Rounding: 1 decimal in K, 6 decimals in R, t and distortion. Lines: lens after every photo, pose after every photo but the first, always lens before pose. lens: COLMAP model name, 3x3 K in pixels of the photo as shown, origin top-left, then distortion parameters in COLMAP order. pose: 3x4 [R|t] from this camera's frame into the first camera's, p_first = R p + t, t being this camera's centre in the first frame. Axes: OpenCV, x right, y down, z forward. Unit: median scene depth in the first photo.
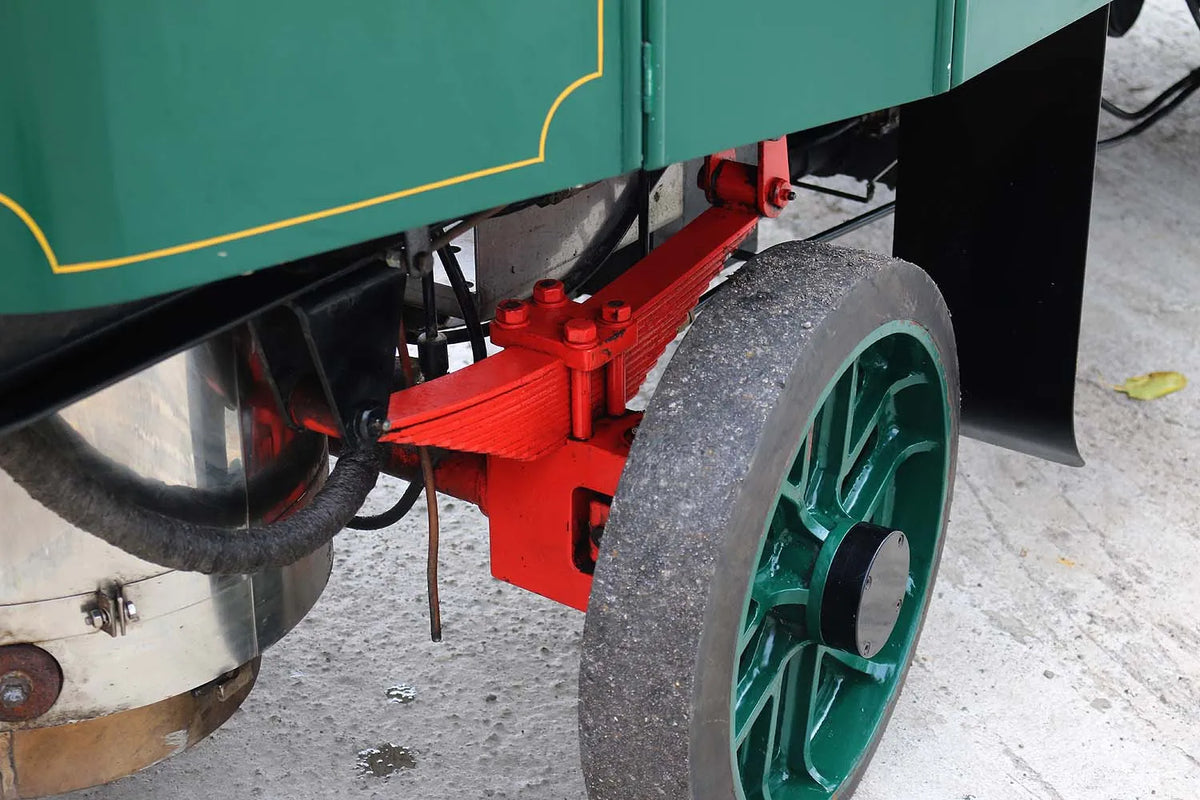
lens RADIAL K [[2421.2, 0, 600.0], [0, 2421.2, 400.0], [0, 0, 1]] dist [0.007939, 0.014368]
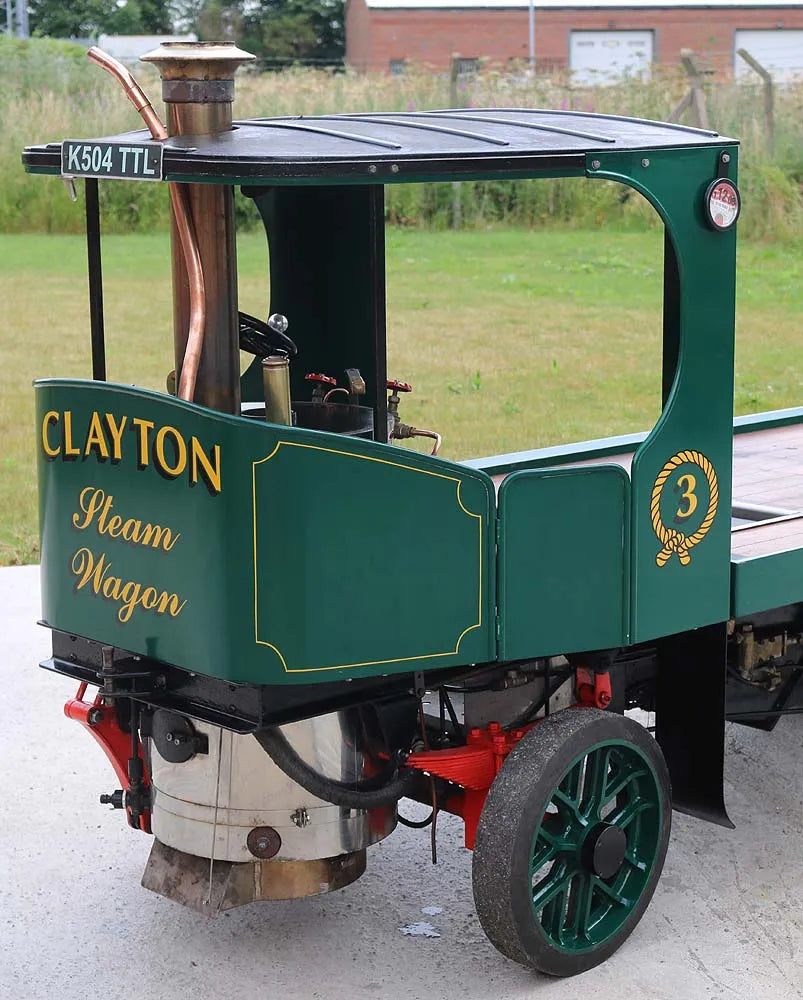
lens RADIAL K [[2293.5, 0, 384.0], [0, 2293.5, 498.6], [0, 0, 1]] dist [-0.039807, 0.256107]
pose [[0.972044, 0.040650, -0.231252, 0.412674], [-0.095738, 0.967926, -0.232280, 0.292225], [0.214392, 0.247926, 0.944758, -1.314677]]
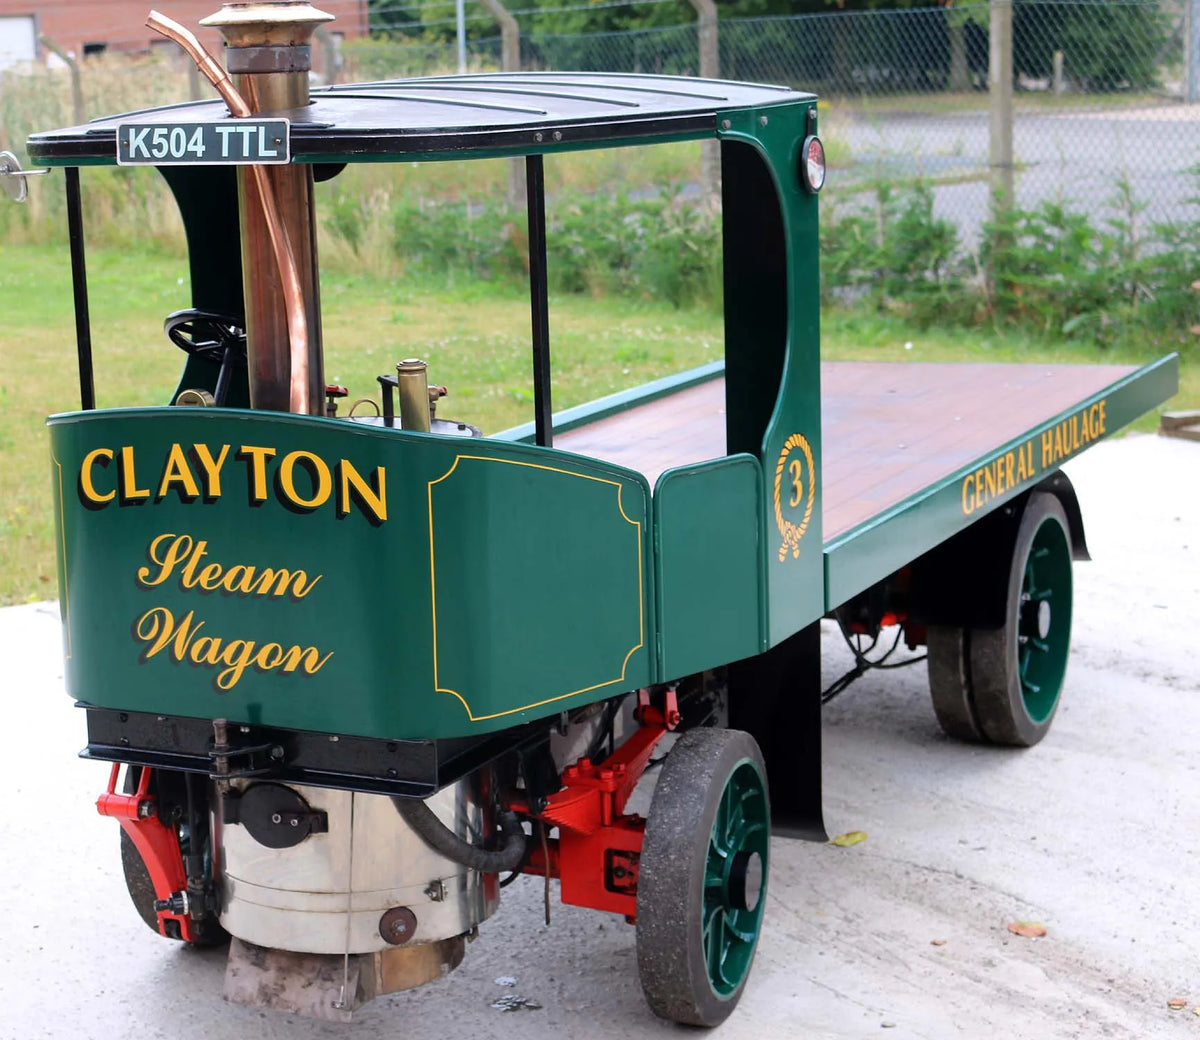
lens RADIAL K [[2550.0, 0, 417.0], [0, 2550.0, 494.1], [0, 0, 1]] dist [-0.089824, 0.463298]
pose [[0.994003, -0.052410, 0.095974, -0.391345], [0.075223, 0.964732, -0.252256, 0.300097], [-0.079369, 0.257962, 0.962889, -1.300725]]
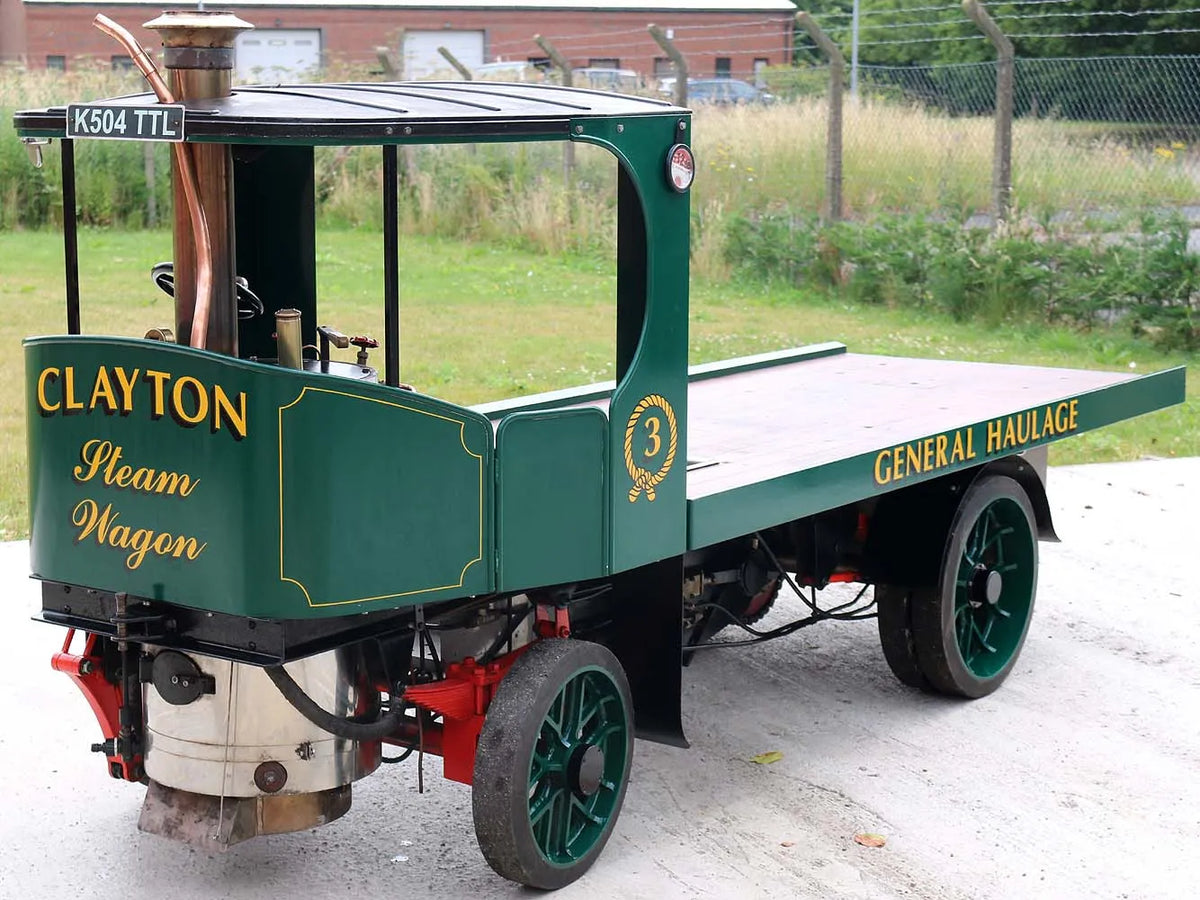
lens RADIAL K [[2367.1, 0, 532.9], [0, 2367.1, 454.2], [0, 0, 1]] dist [-0.044282, 0.126961]
pose [[0.999555, 0.012931, -0.026869, 0.116837], [-0.019657, 0.963313, -0.267660, 0.434289], [0.022422, 0.268069, 0.963139, -1.549001]]
